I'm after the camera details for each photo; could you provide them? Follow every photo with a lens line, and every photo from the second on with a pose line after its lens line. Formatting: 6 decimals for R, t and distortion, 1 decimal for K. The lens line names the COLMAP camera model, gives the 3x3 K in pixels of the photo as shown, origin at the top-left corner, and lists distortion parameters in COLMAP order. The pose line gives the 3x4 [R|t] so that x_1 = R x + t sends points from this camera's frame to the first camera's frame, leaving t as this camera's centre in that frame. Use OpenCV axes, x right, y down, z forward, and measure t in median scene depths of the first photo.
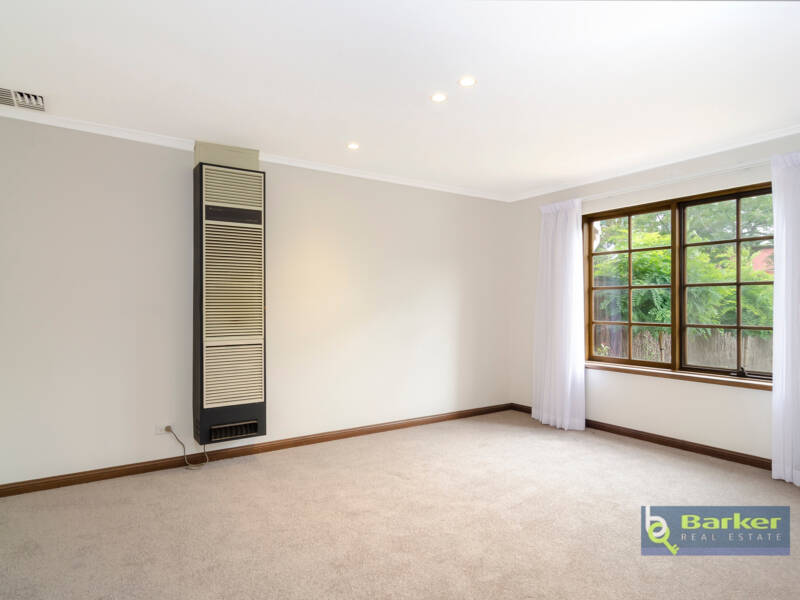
lens RADIAL K [[493.9, 0, 394.6], [0, 493.9, 304.3], [0, 0, 1]] dist [0.001891, 0.003515]
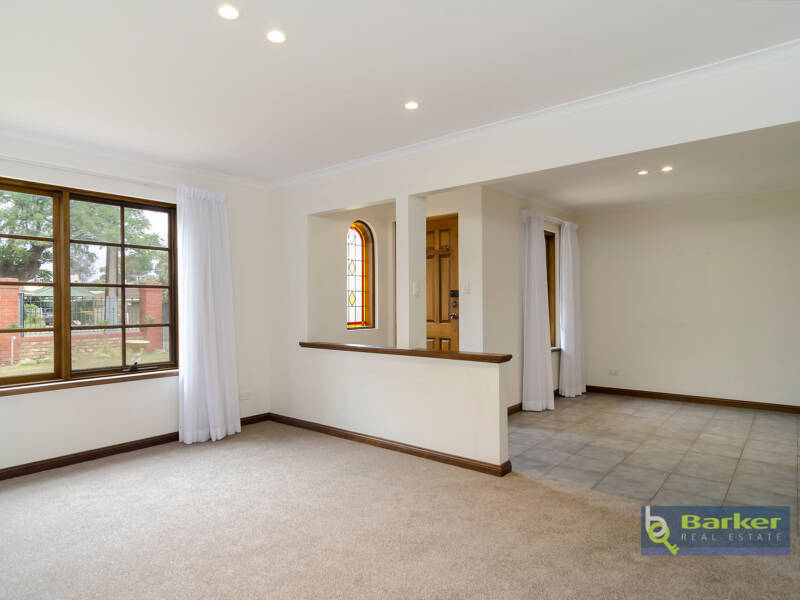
lens RADIAL K [[493.9, 0, 394.6], [0, 493.9, 304.3], [0, 0, 1]] dist [0.001891, 0.003515]
pose [[-0.295440, 0.002615, 0.955358, -0.509237], [0.004929, 0.999987, -0.001213, 0.002514], [-0.955348, 0.004350, -0.295449, 0.760794]]
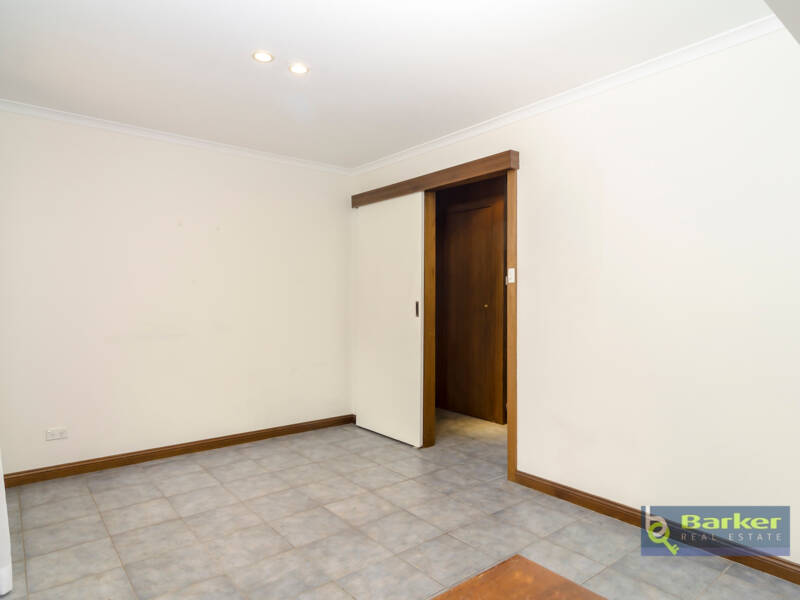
lens RADIAL K [[493.9, 0, 394.6], [0, 493.9, 304.3], [0, 0, 1]] dist [0.001891, 0.003515]
pose [[-0.996786, 0.001356, -0.080098, 0.362728], [0.000132, 0.999883, 0.015286, -0.001621], [0.080109, 0.015226, -0.996670, 0.453860]]
